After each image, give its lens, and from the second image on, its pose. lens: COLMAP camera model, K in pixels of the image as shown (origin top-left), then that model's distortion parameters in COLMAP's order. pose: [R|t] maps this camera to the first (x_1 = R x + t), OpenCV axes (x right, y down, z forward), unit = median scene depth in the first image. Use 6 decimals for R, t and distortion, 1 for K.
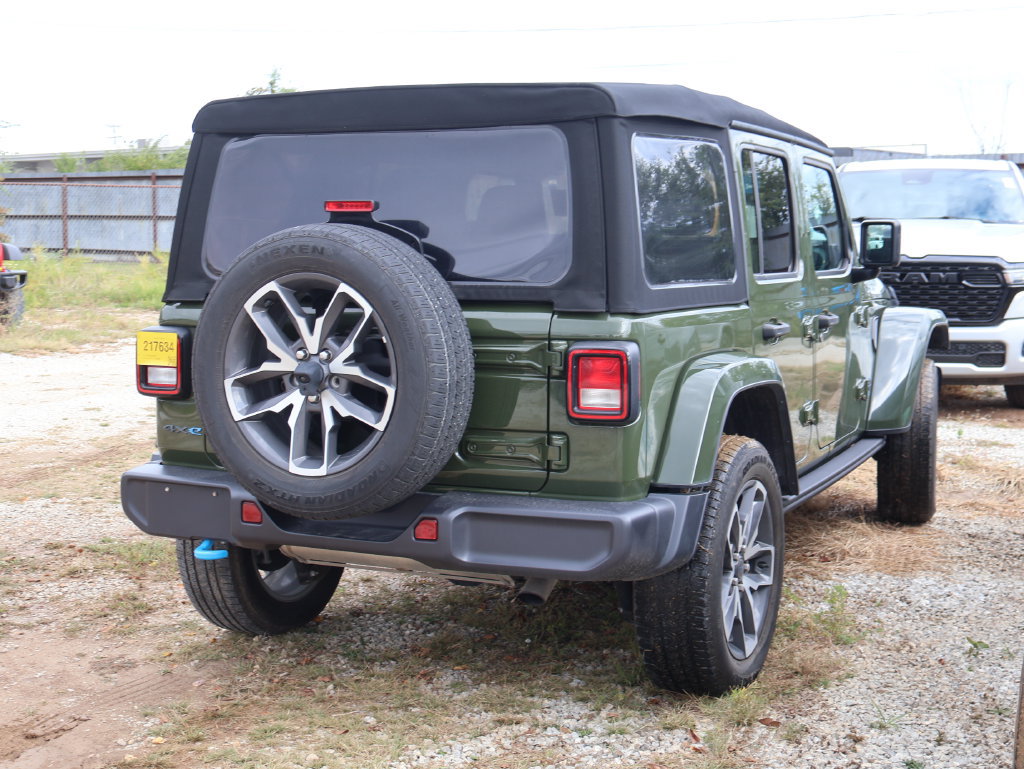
lens RADIAL K [[1498.7, 0, 512.0], [0, 1498.7, 384.5], [0, 0, 1]] dist [0.016494, 0.003446]
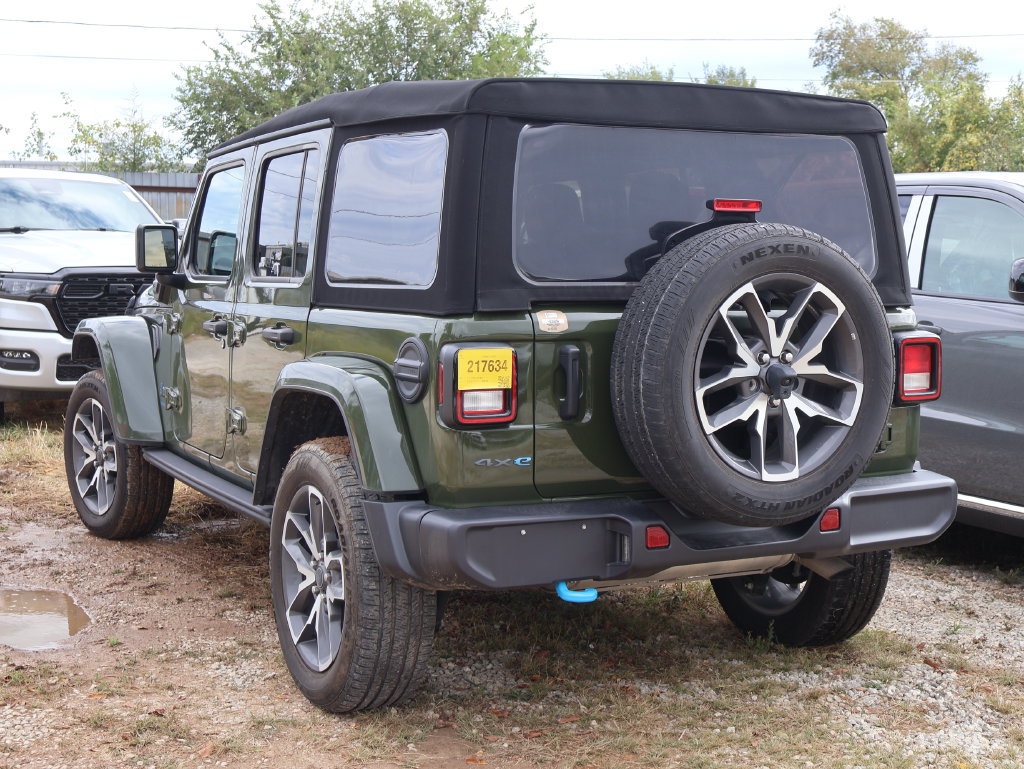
lens RADIAL K [[1498.7, 0, 512.0], [0, 1498.7, 384.5], [0, 0, 1]] dist [0.016494, 0.003446]
pose [[0.615763, -0.067142, 0.785066, -1.004629], [0.075858, 0.996786, 0.025750, -0.040228], [-0.784271, 0.043697, 0.618877, 0.531174]]
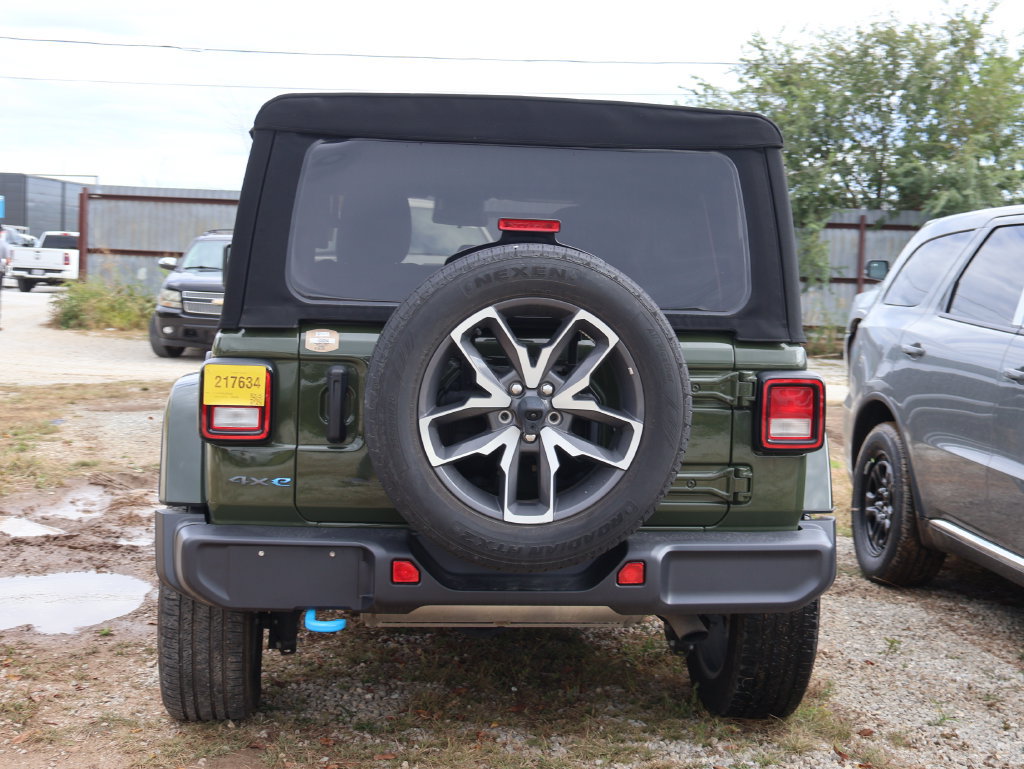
lens RADIAL K [[1498.7, 0, 512.0], [0, 1498.7, 384.5], [0, 0, 1]] dist [0.016494, 0.003446]
pose [[0.850626, -0.013816, 0.525590, -0.614731], [0.024073, 0.999630, -0.012682, -0.011244], [-0.525221, 0.023440, 0.850643, 0.240841]]
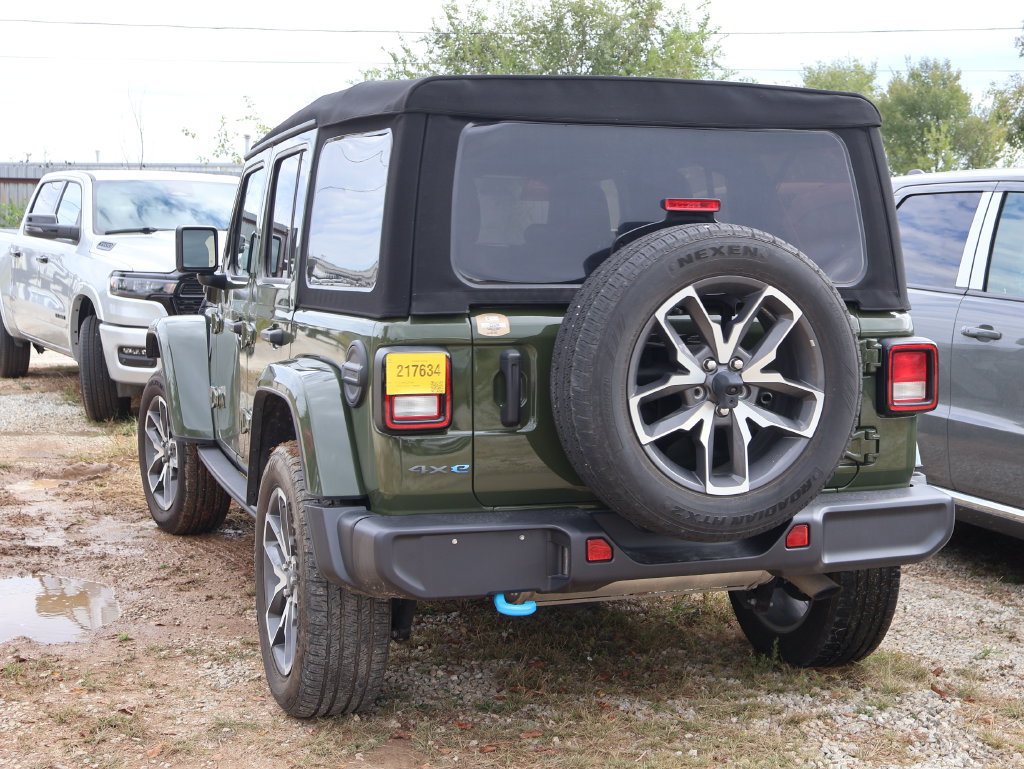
lens RADIAL K [[1498.7, 0, 512.0], [0, 1498.7, 384.5], [0, 0, 1]] dist [0.016494, 0.003446]
pose [[0.716716, -0.060611, 0.694726, -0.871454], [0.067570, 0.997564, 0.017323, -0.032251], [-0.694084, 0.034527, 0.719065, 0.423922]]
